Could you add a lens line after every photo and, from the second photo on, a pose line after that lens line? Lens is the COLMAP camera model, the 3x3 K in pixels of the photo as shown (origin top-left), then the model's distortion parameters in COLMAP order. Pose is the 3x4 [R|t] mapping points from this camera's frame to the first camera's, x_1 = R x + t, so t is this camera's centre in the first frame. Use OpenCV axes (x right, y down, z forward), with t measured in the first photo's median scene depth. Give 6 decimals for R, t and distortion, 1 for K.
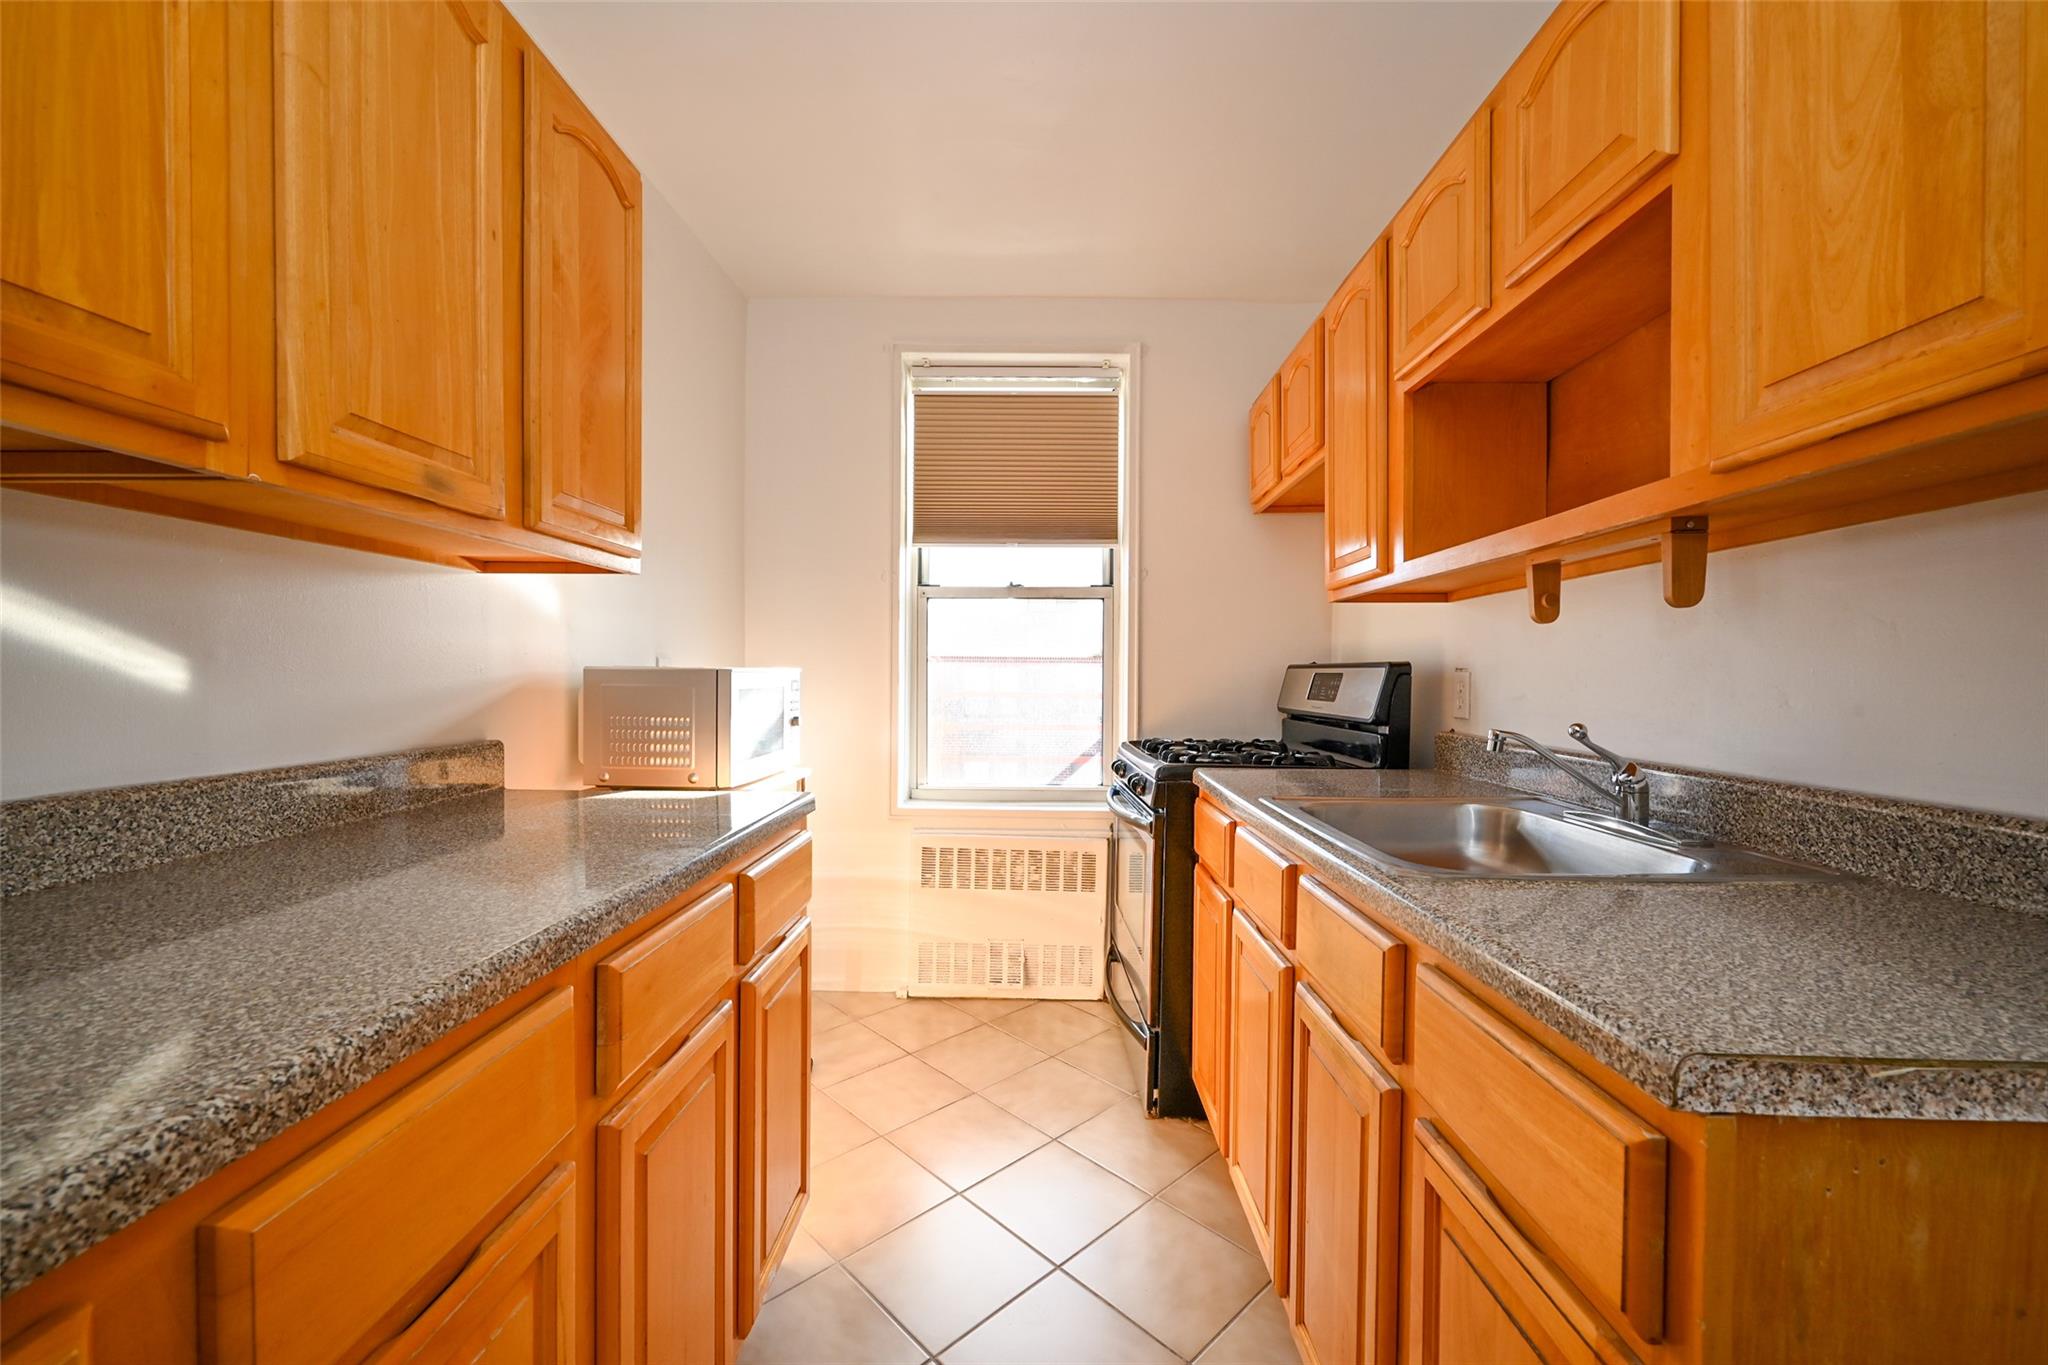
lens RADIAL K [[806.7, 0, 1026.9], [0, 806.7, 683.8], [0, 0, 1]] dist [-0.001521, 0.000573]
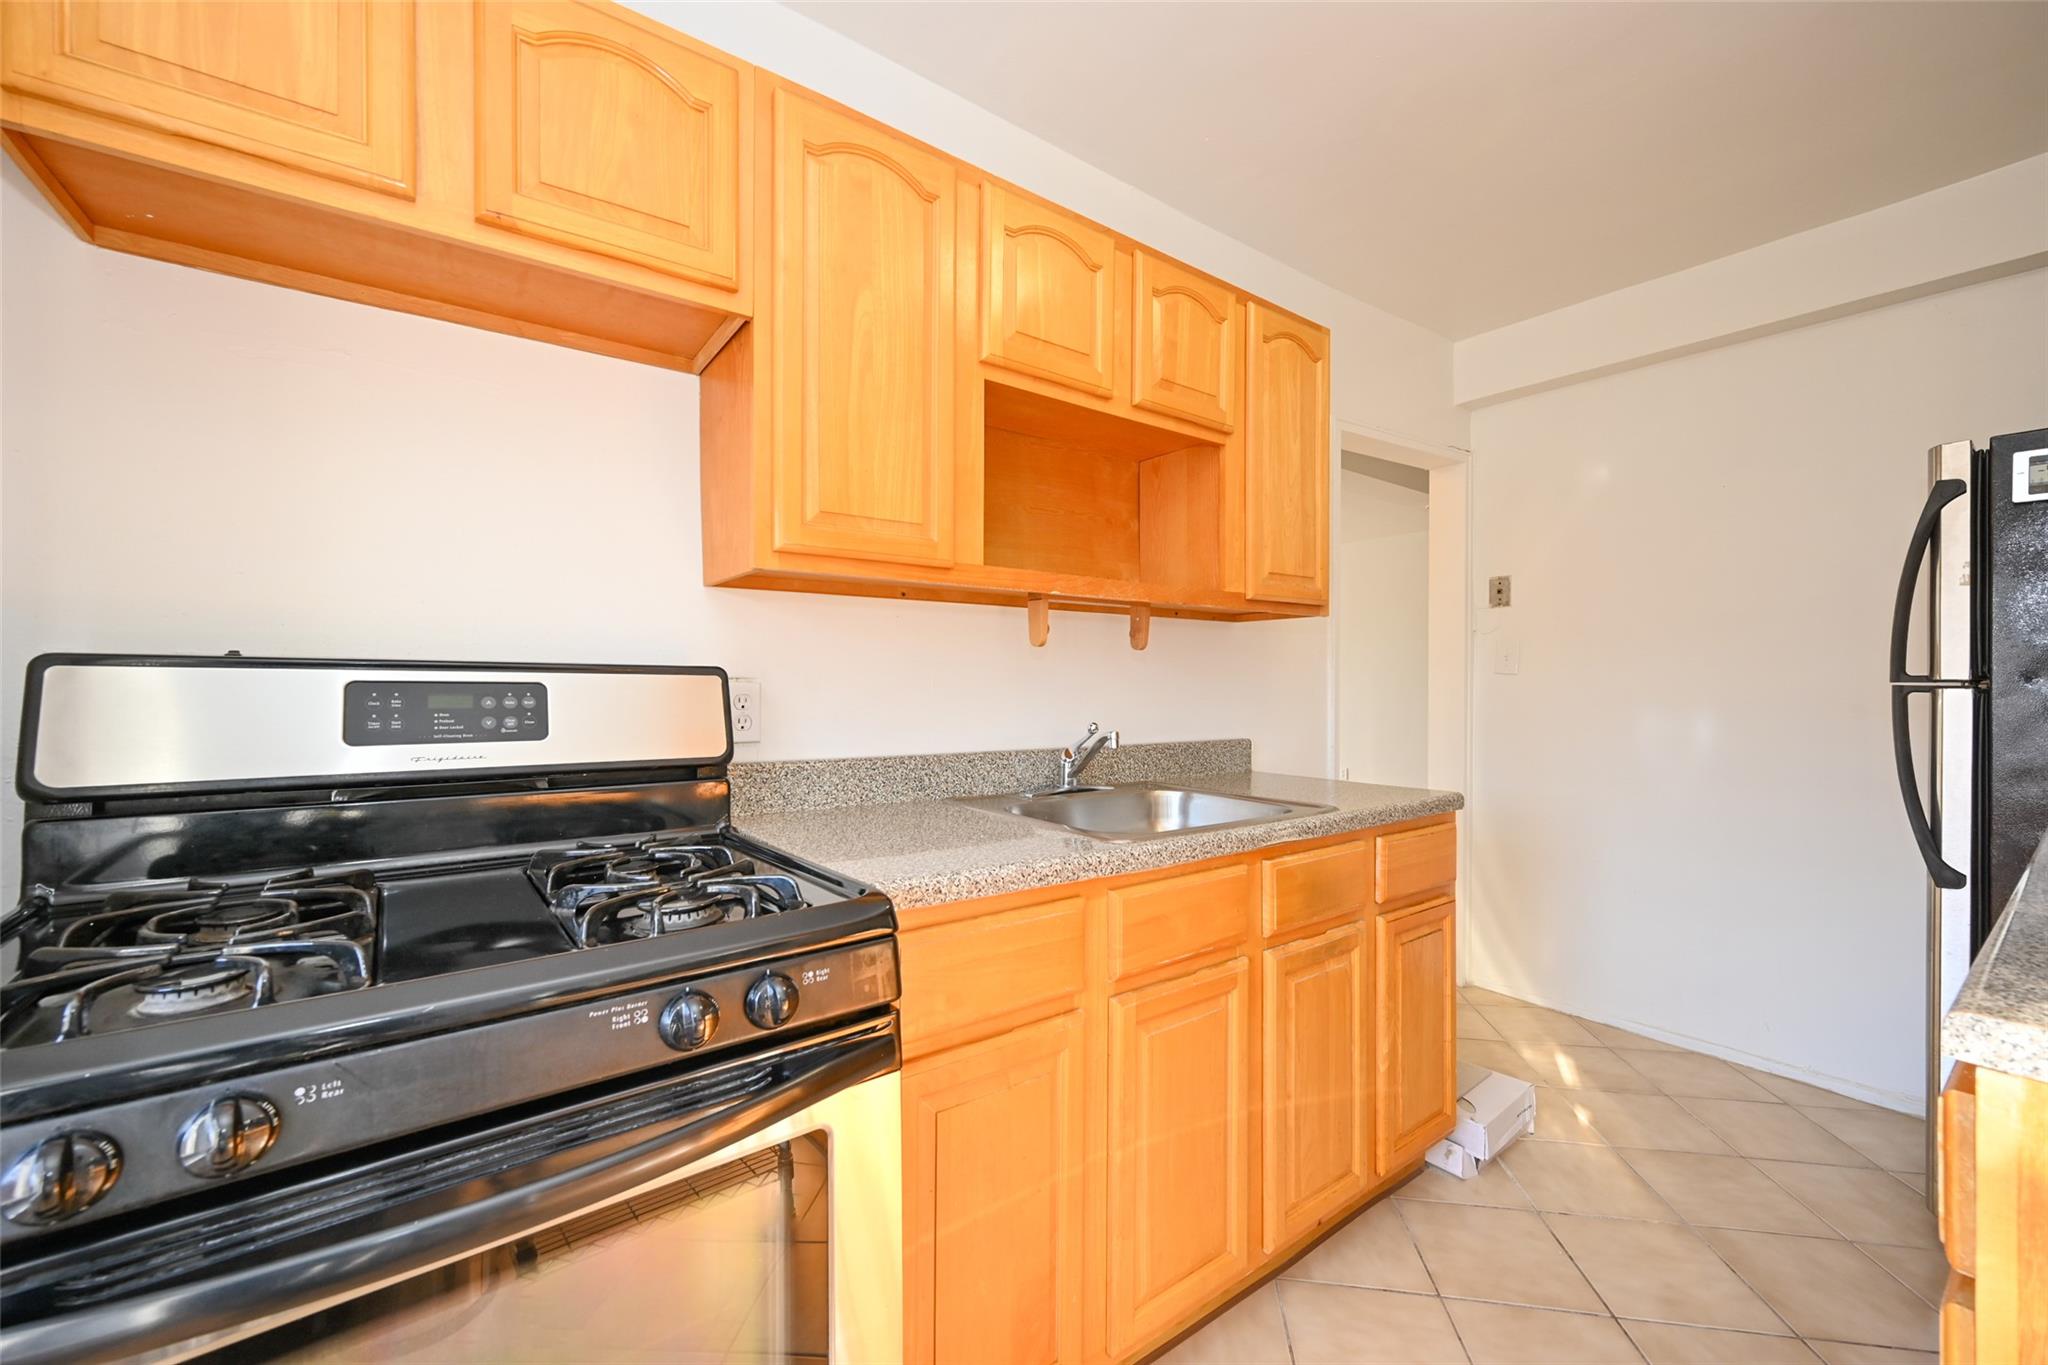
lens RADIAL K [[806.7, 0, 1026.9], [0, 806.7, 683.8], [0, 0, 1]] dist [-0.001521, 0.000573]
pose [[-0.607133, -0.010933, 0.794525, -0.471282], [-0.002163, 0.999924, 0.012106, -0.035110], [-0.794597, 0.005631, -0.607111, 2.051054]]
